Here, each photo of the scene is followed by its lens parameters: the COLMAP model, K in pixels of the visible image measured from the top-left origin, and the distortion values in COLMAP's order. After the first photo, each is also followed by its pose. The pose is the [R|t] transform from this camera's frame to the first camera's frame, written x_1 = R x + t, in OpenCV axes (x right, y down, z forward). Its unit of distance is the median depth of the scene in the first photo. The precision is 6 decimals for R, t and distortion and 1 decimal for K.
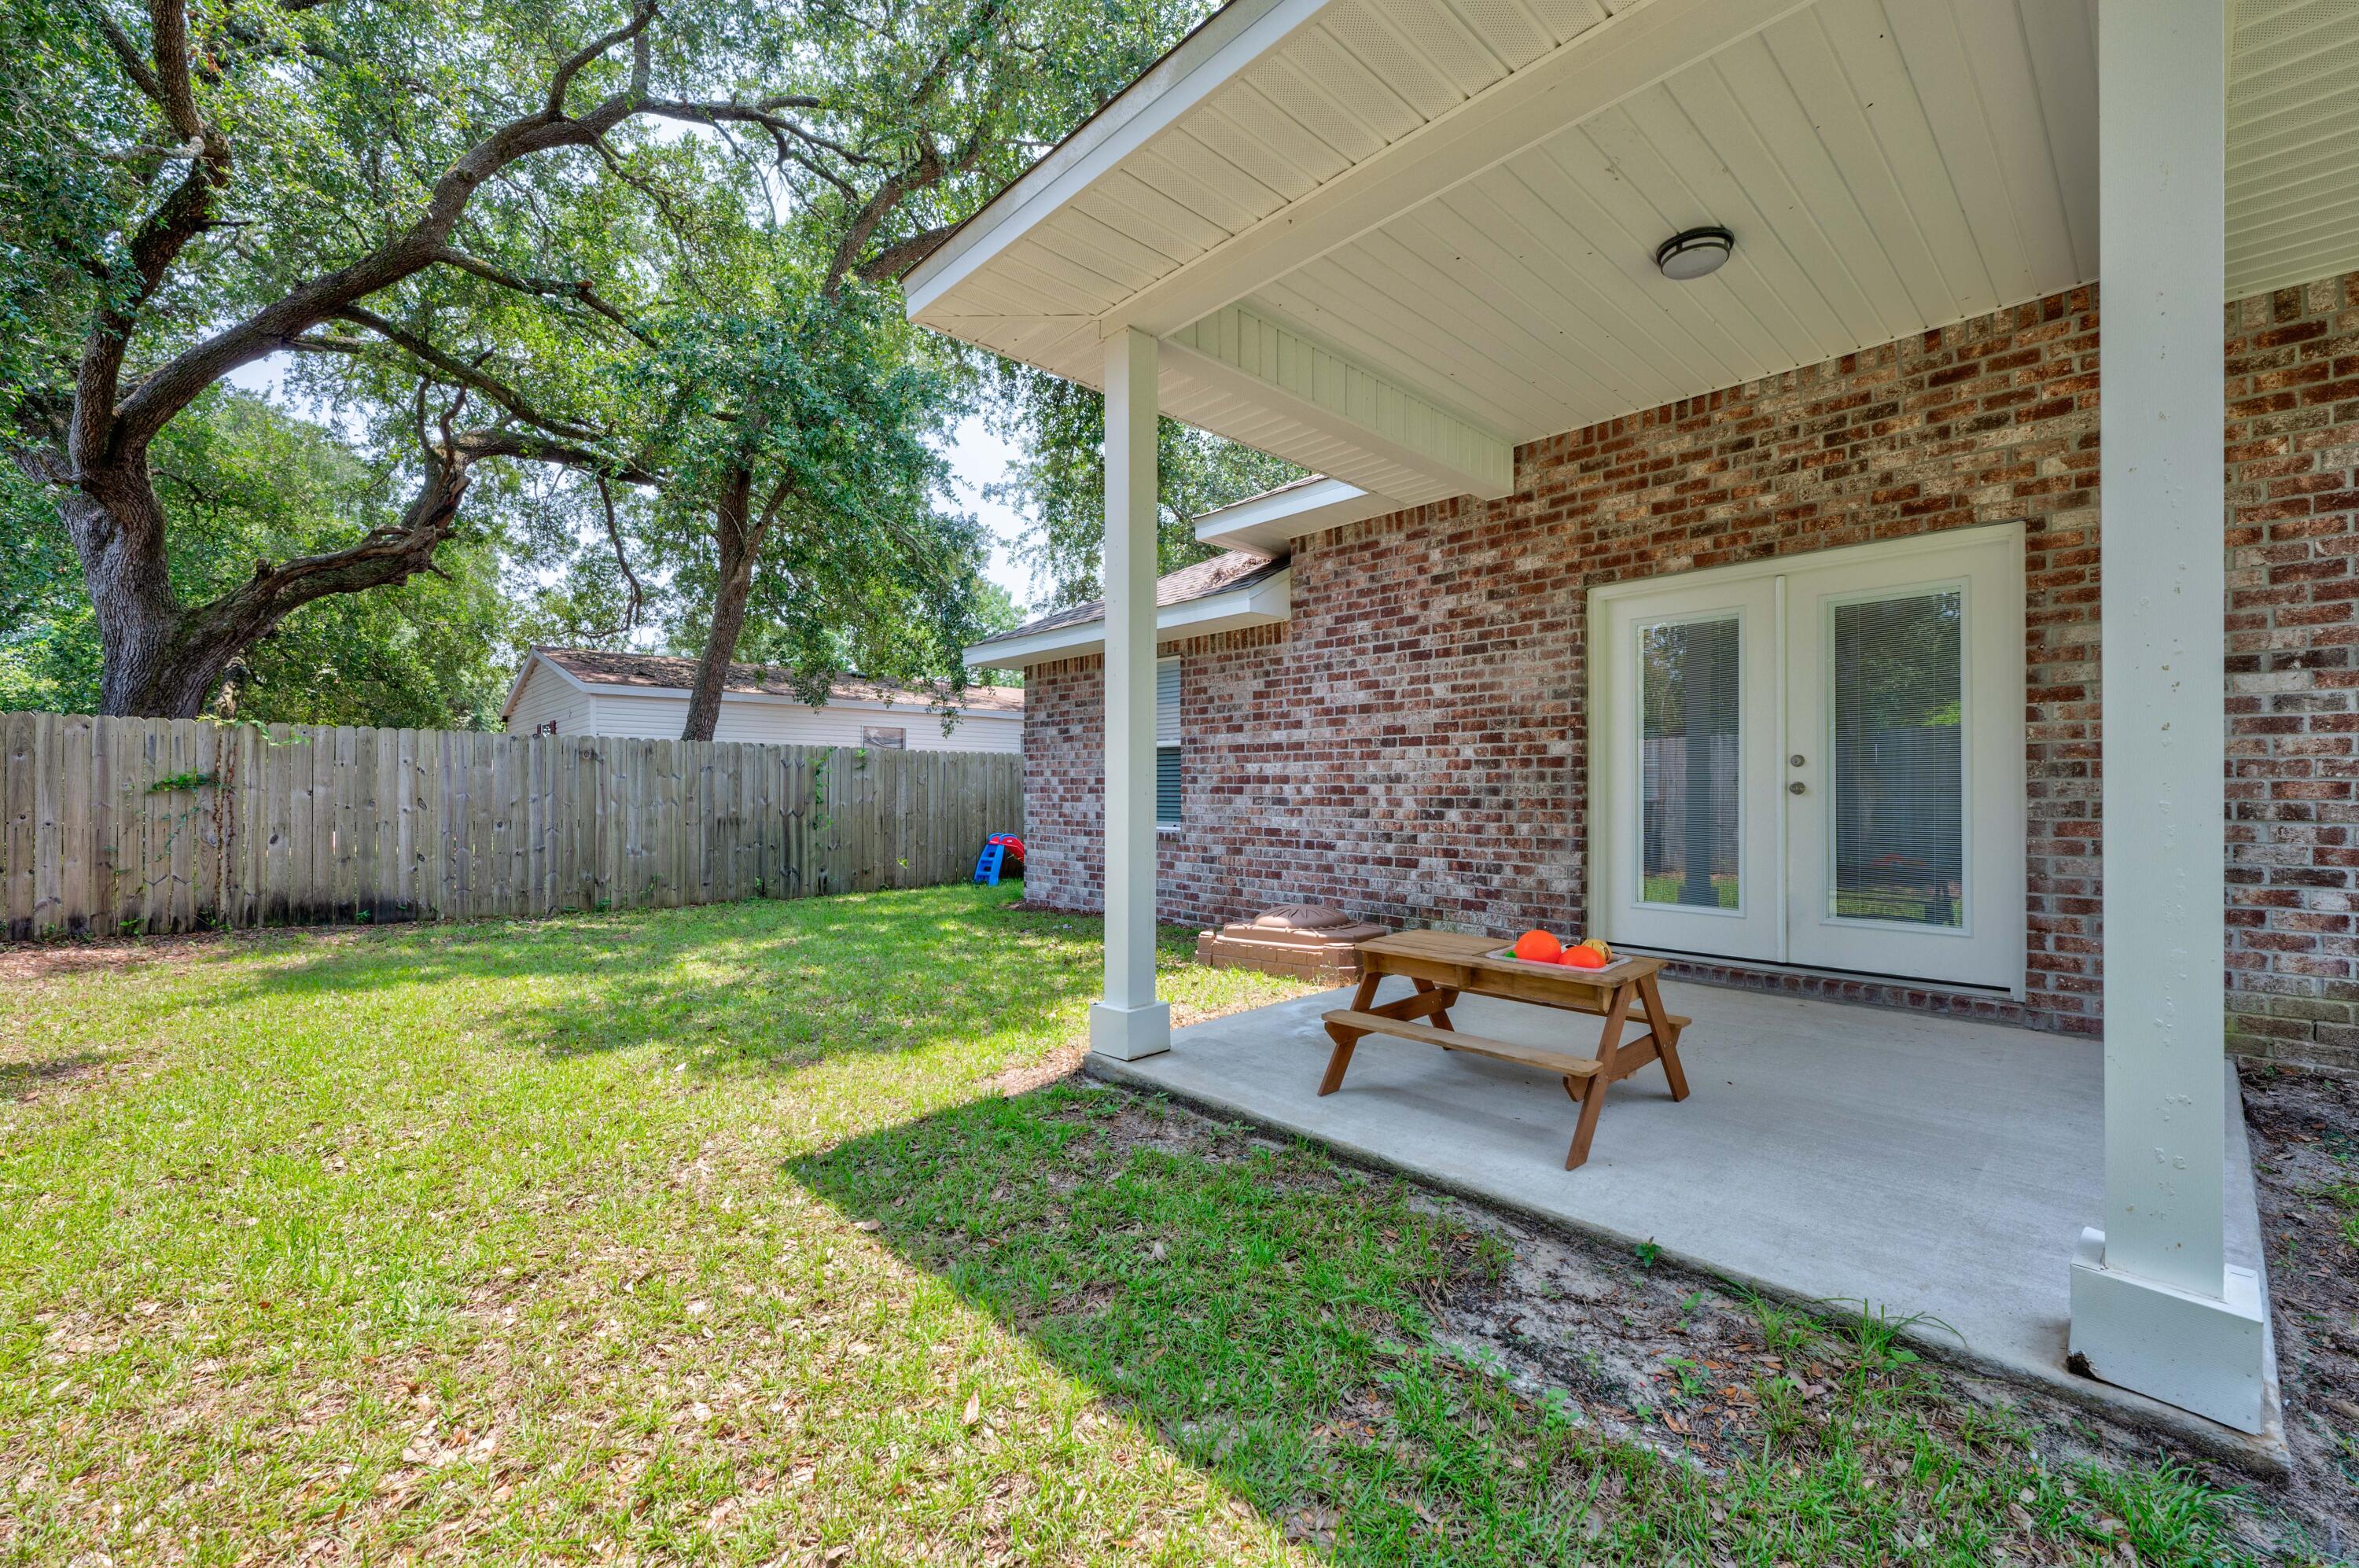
lens RADIAL K [[947.4, 0, 1188.3], [0, 947.4, 787.0], [0, 0, 1]] dist [-0.001725, -0.000263]
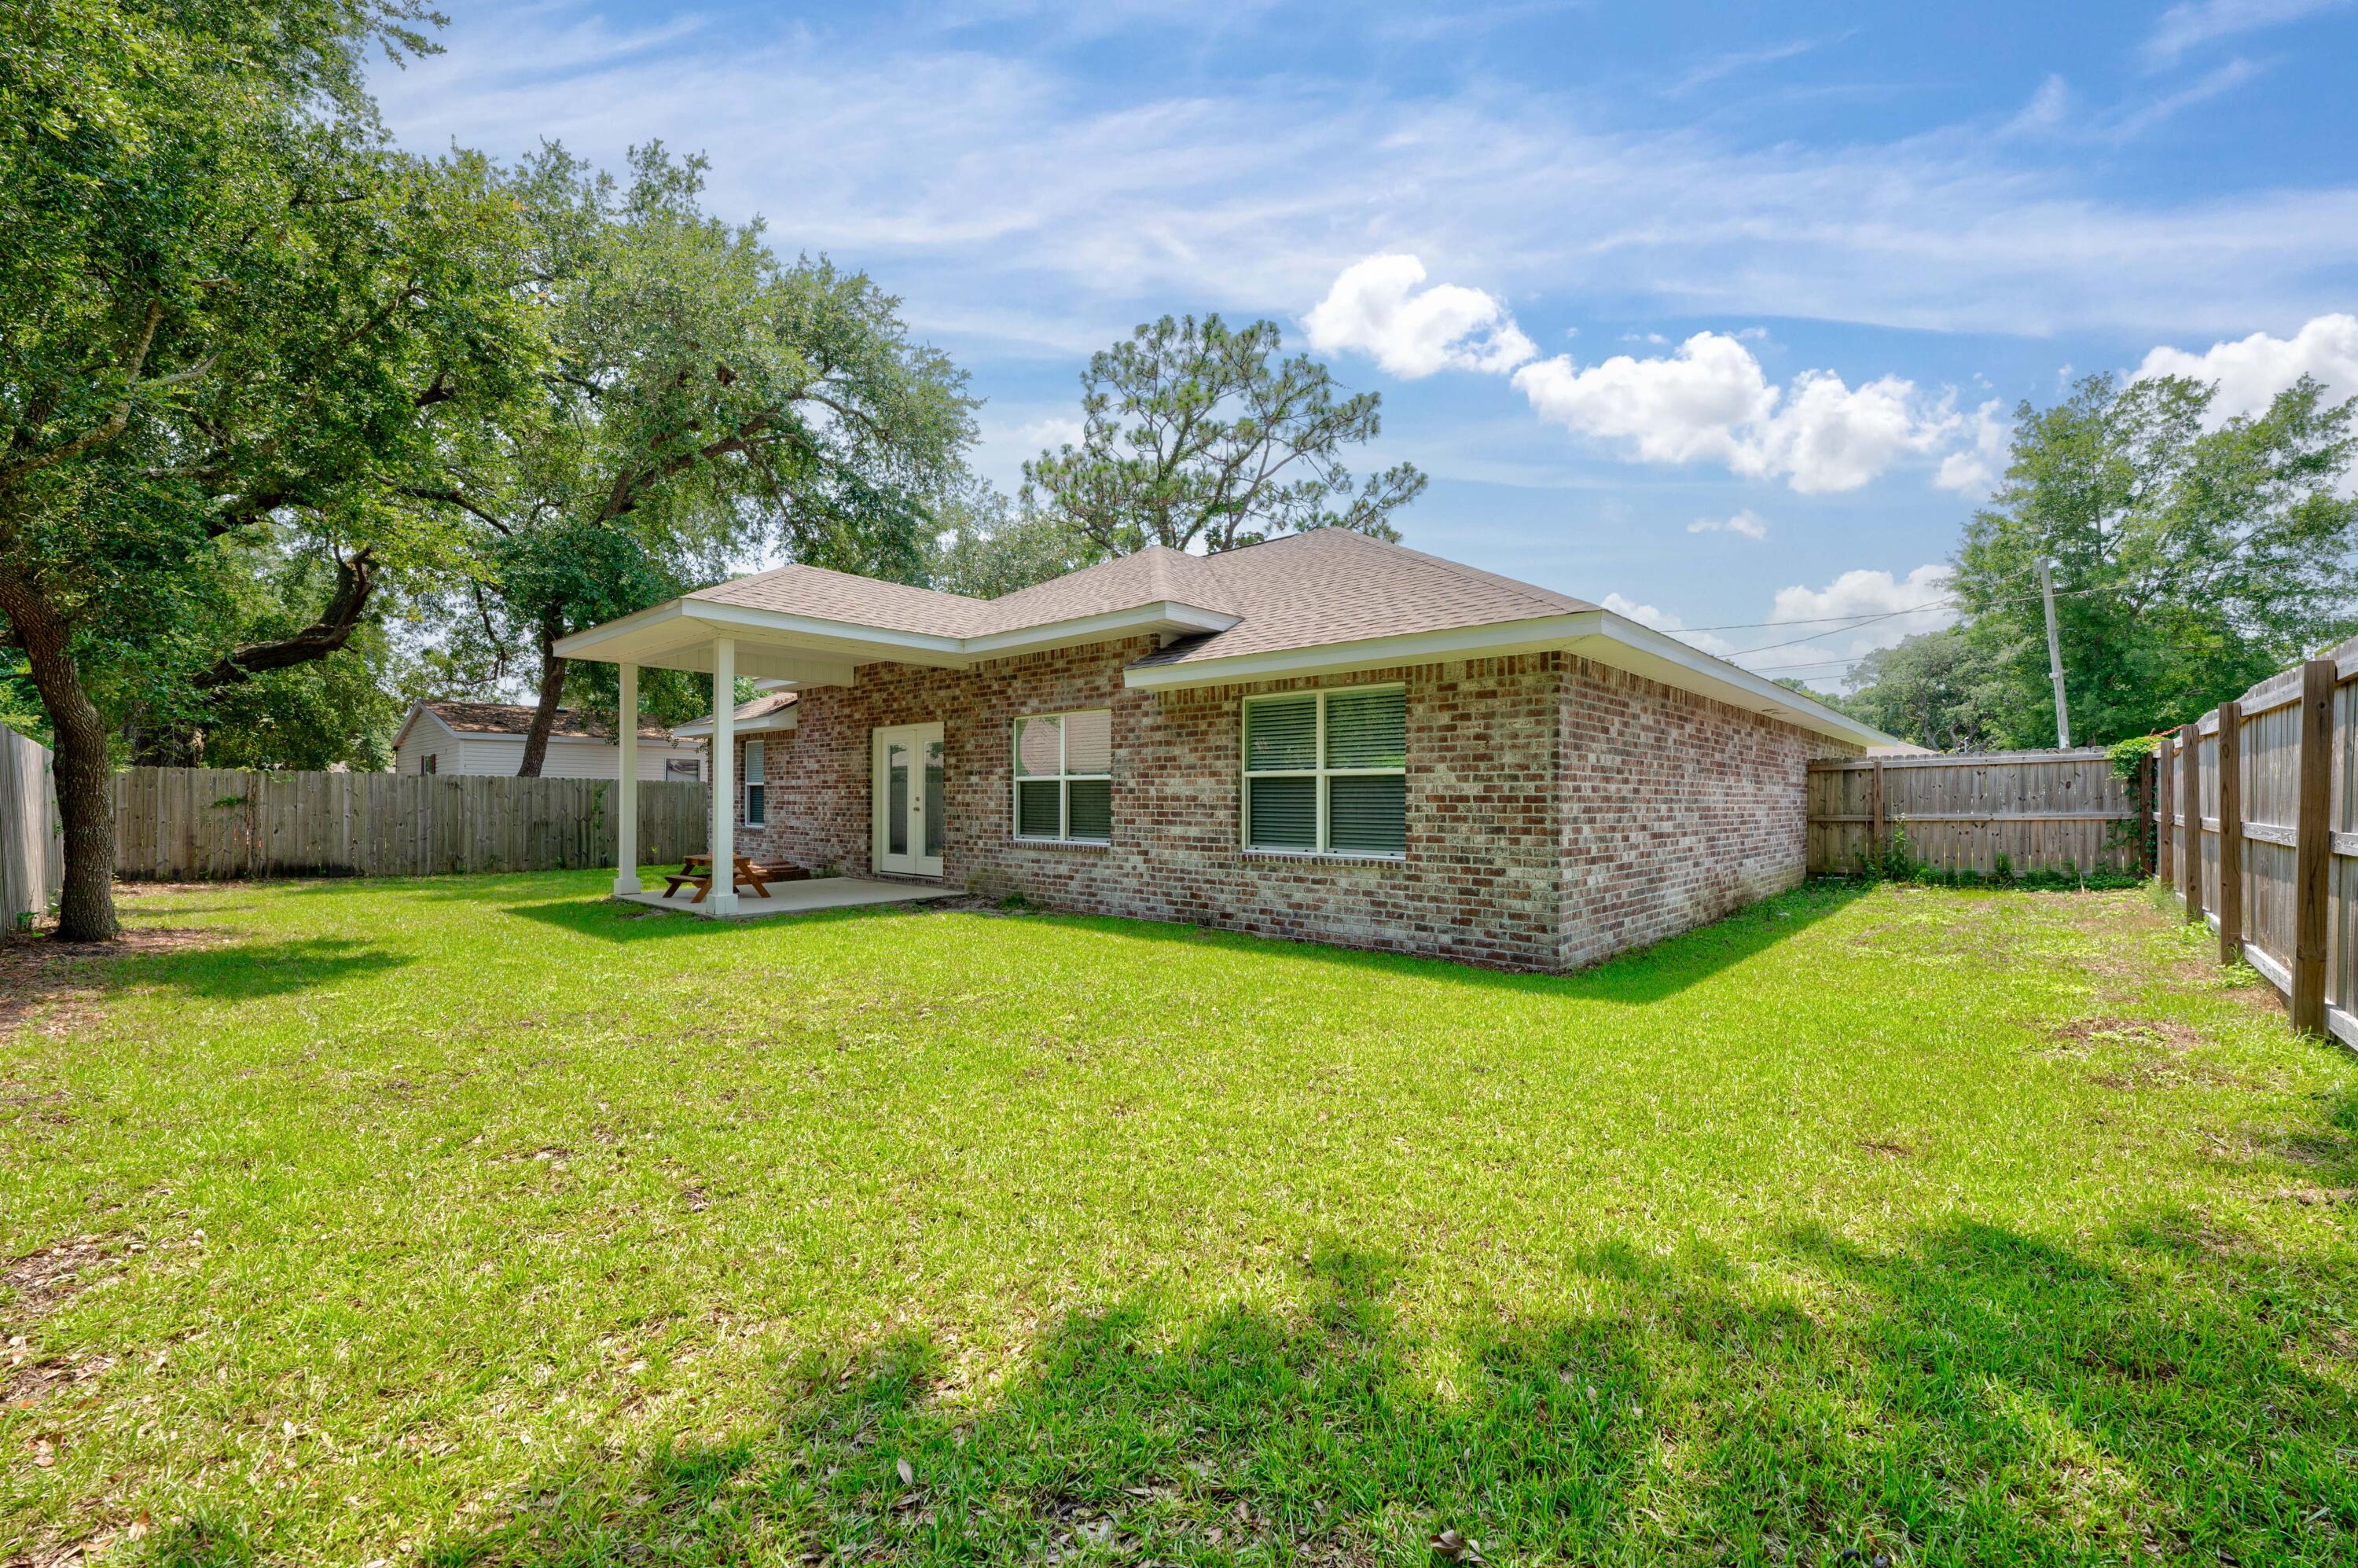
lens RADIAL K [[946.1, 0, 1179.4], [0, 946.1, 794.8], [0, 0, 1]] dist [0.000964, 0.000093]
pose [[0.997144, 0.004938, 0.075358, 0.900264], [-0.004675, 0.999982, -0.003669, -0.025281], [-0.075374, 0.003306, 0.997150, -1.331861]]
